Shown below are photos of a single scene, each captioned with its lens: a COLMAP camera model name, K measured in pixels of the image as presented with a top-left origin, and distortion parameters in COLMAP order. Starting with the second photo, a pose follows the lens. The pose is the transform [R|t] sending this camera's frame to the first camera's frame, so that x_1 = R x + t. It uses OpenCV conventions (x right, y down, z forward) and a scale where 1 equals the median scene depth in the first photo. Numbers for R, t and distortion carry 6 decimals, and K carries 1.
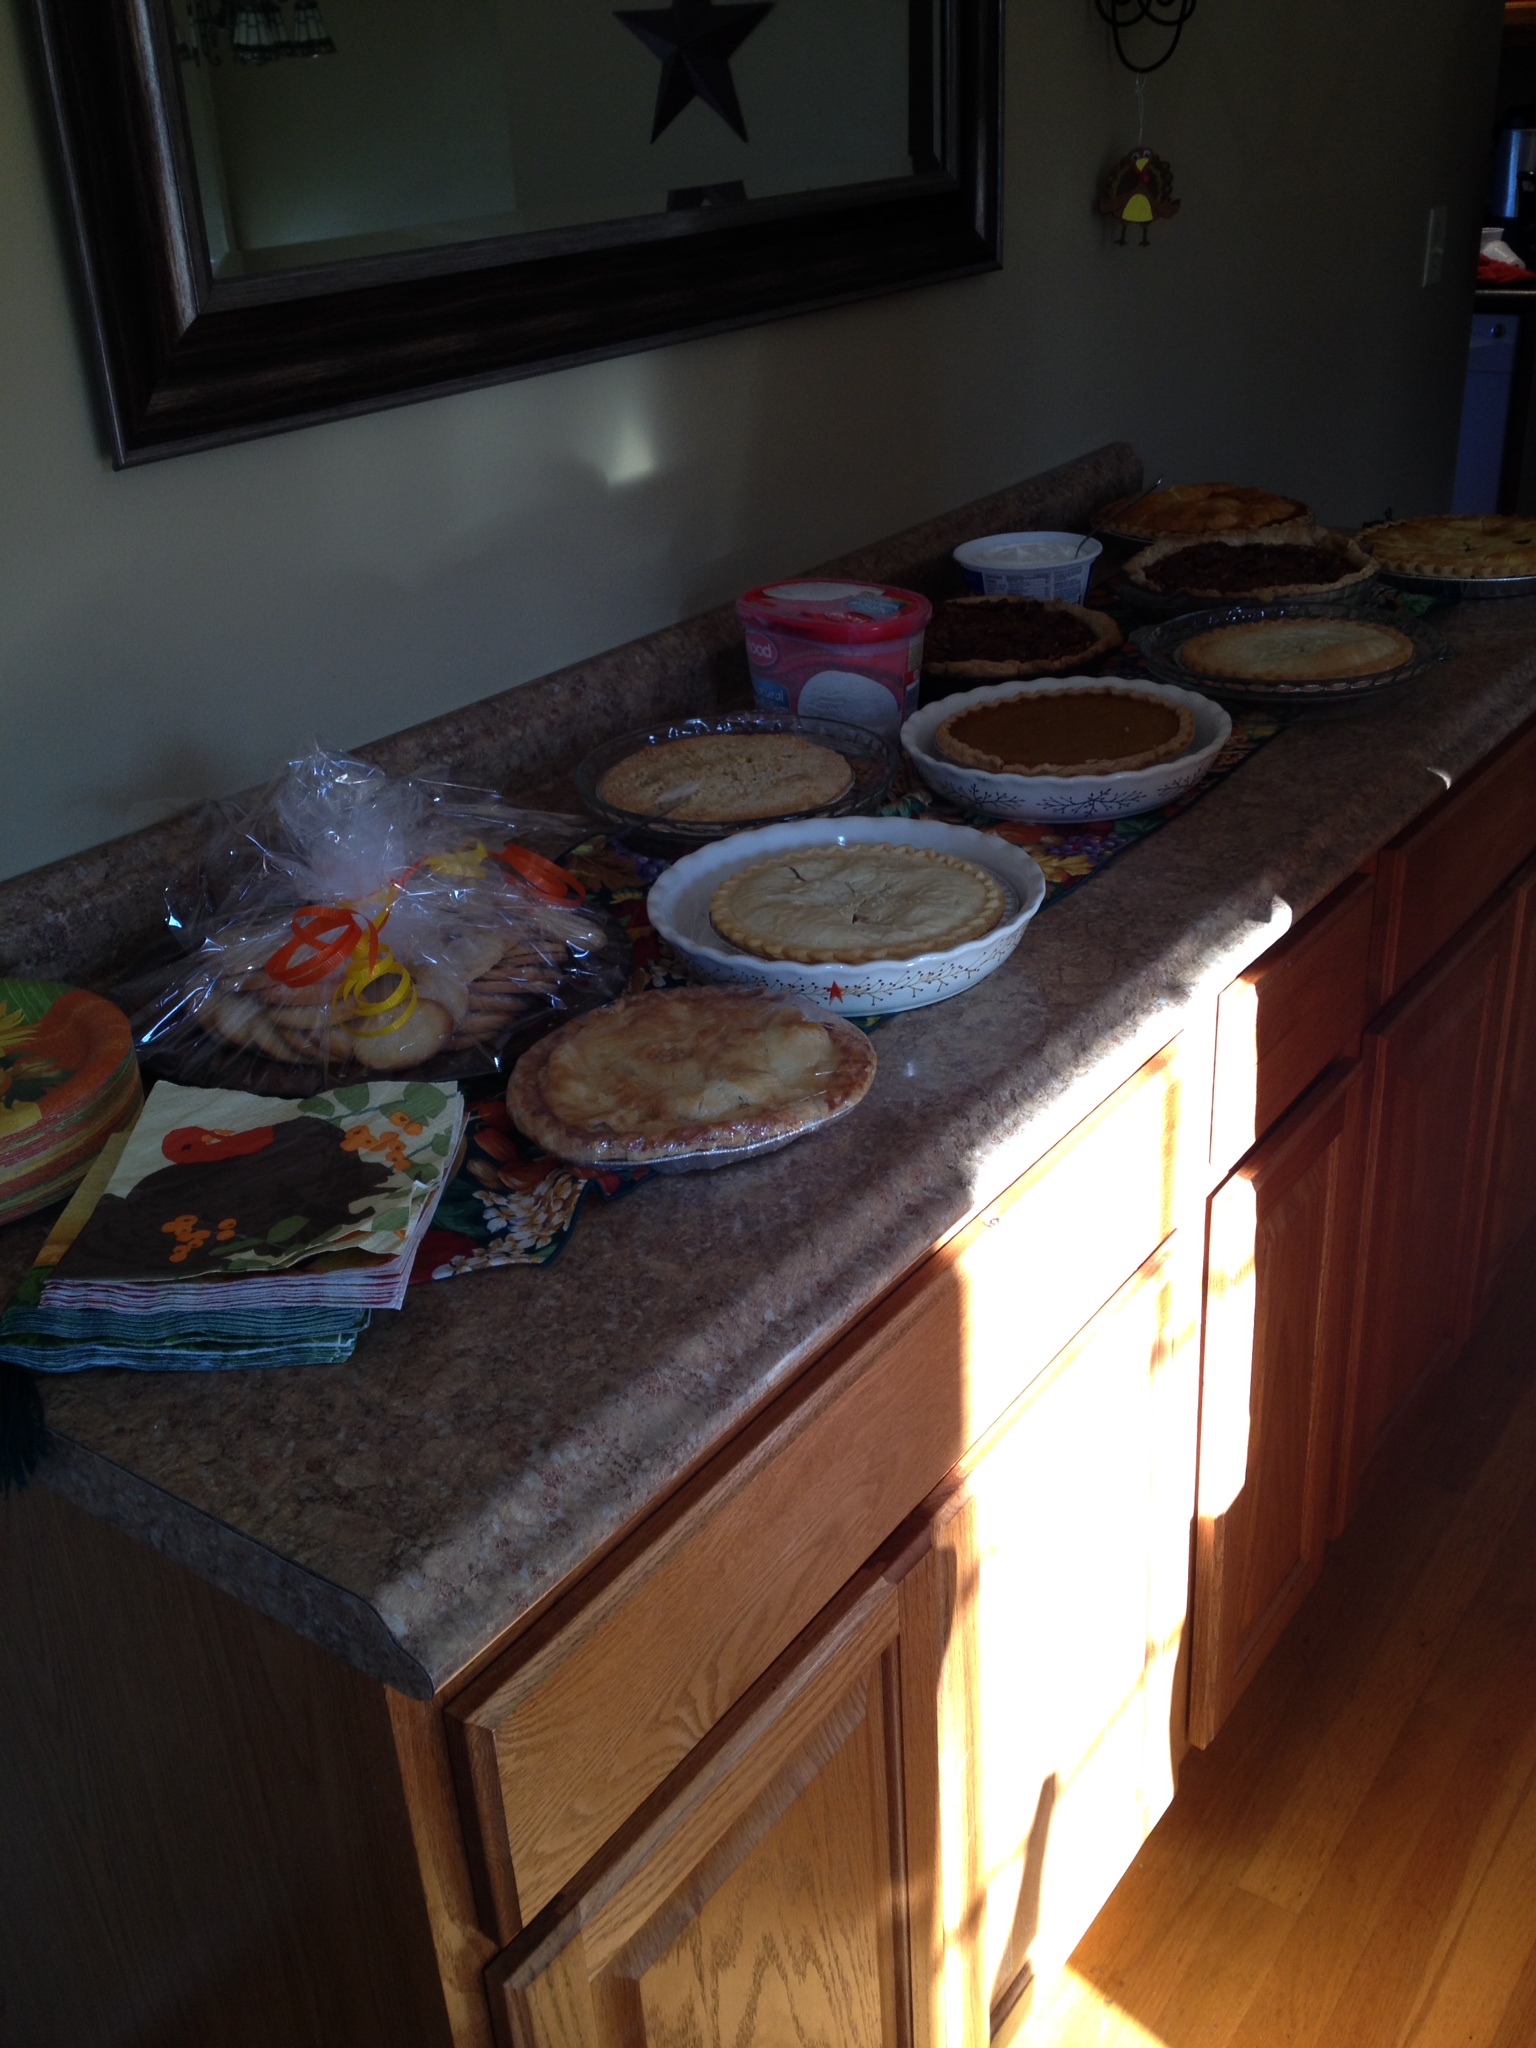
lens RADIAL K [[1911.8, 0, 766.8], [0, 1911.8, 969.3], [0, 0, 1]] dist [0.197381, -0.454210]
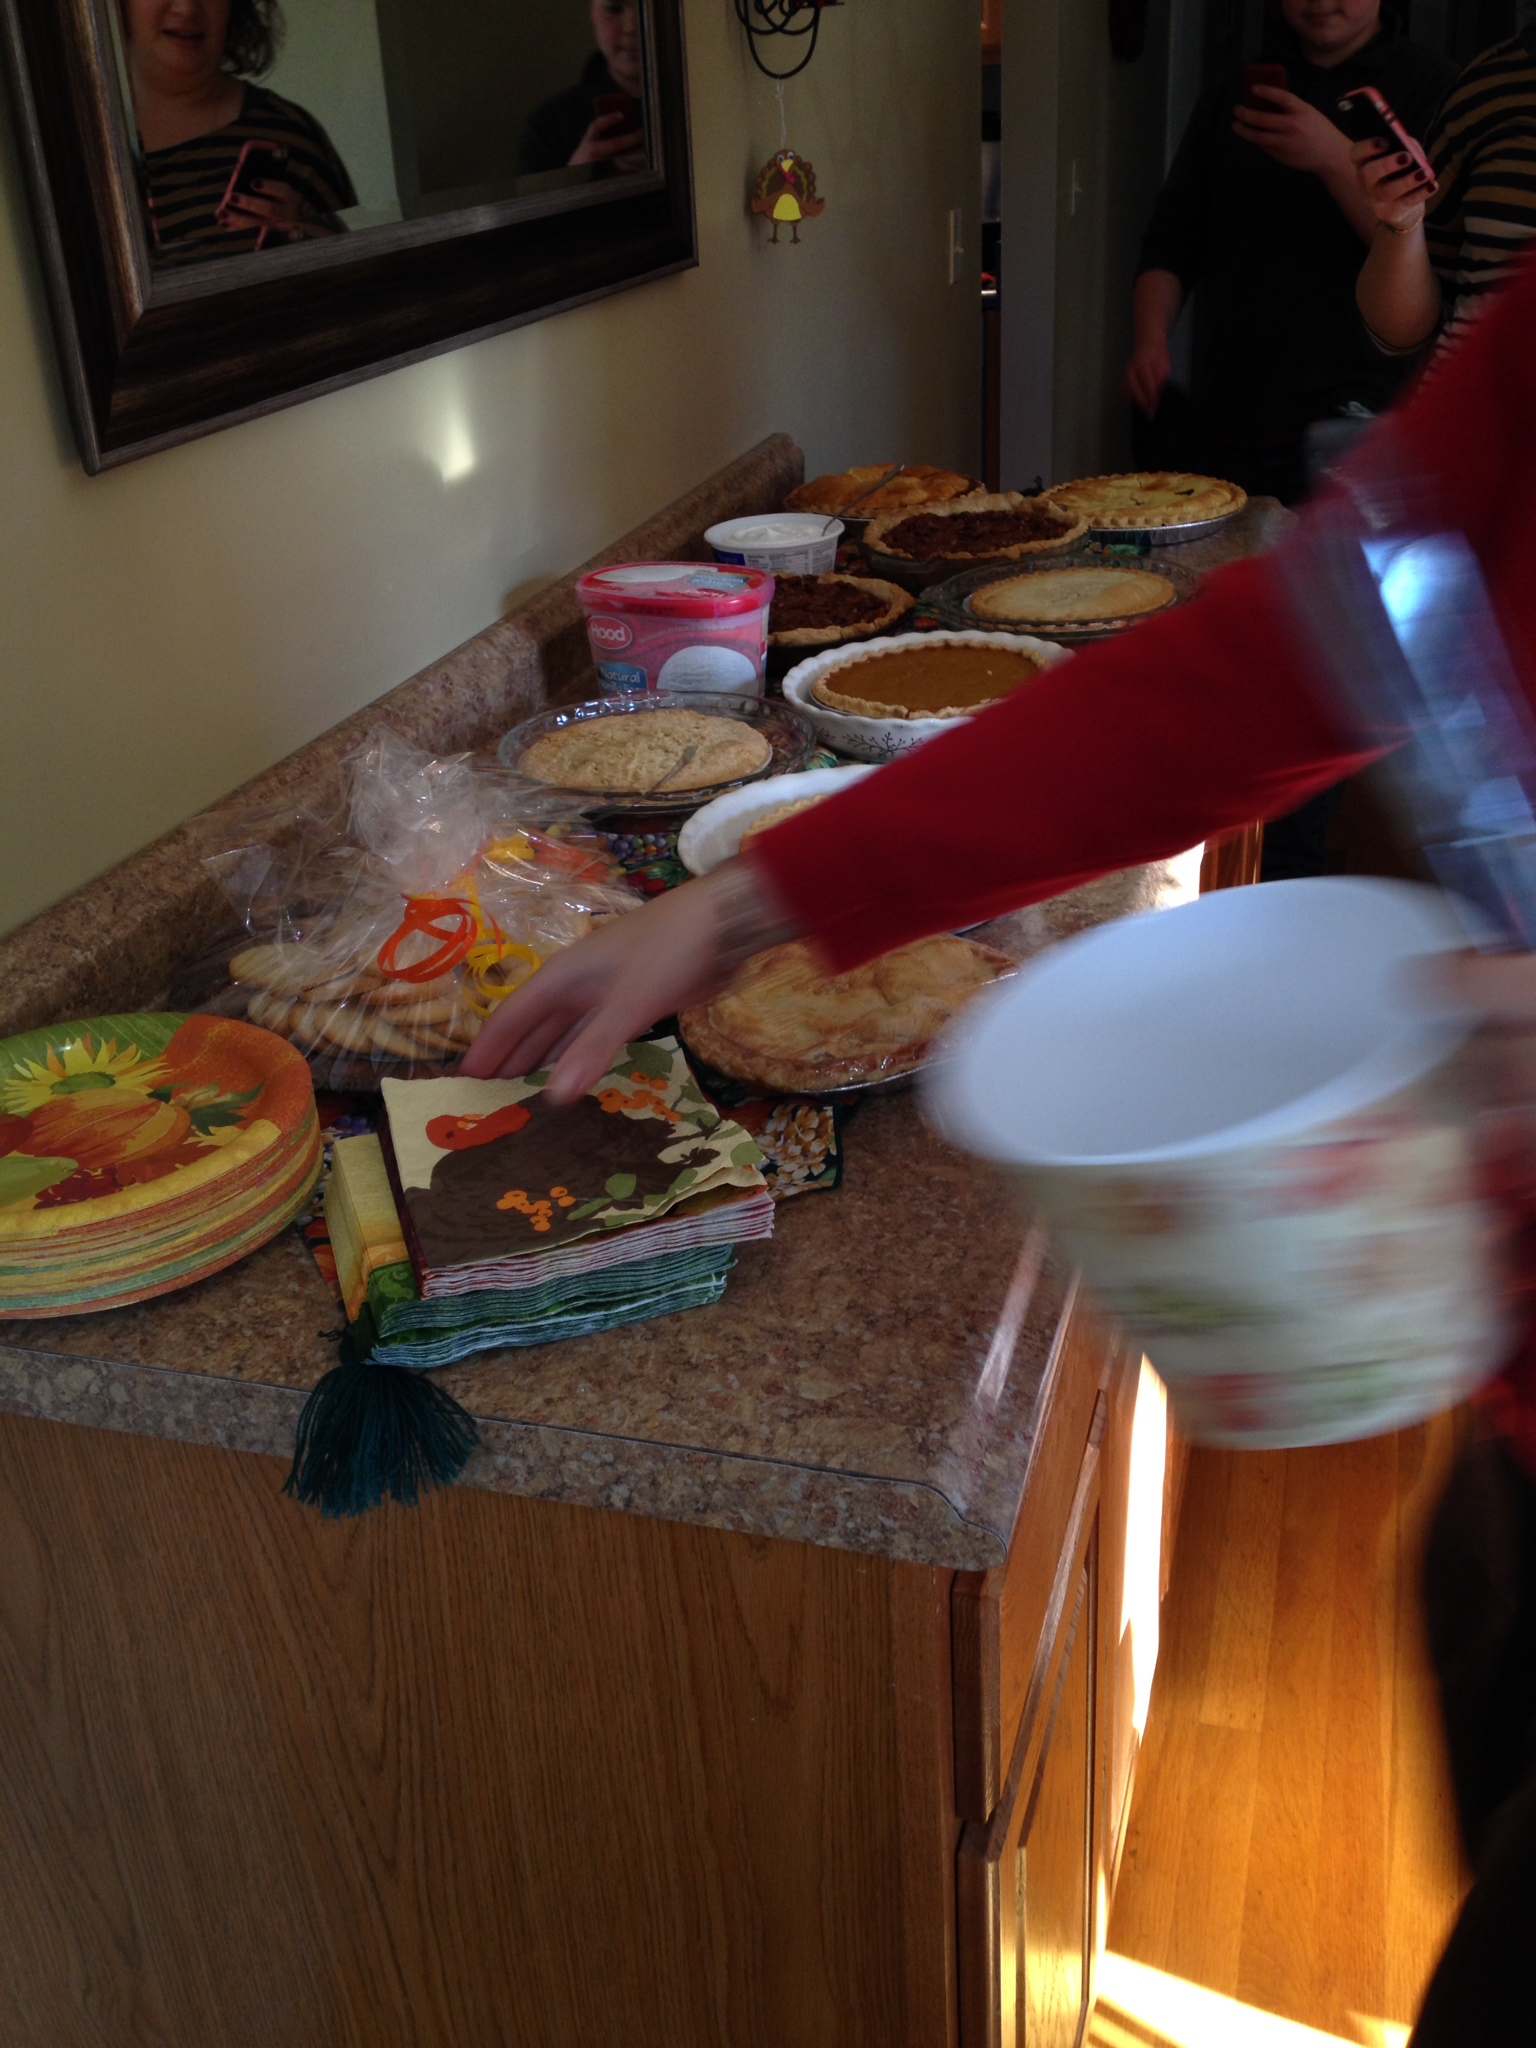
lens RADIAL K [[1911.8, 0, 766.8], [0, 1911.8, 969.3], [0, 0, 1]] dist [0.197381, -0.454210]
pose [[0.947459, -0.136897, 0.289102, -0.302485], [0.141689, 0.989901, 0.004392, 0.019784], [-0.286784, 0.036801, 0.957288, 0.014974]]
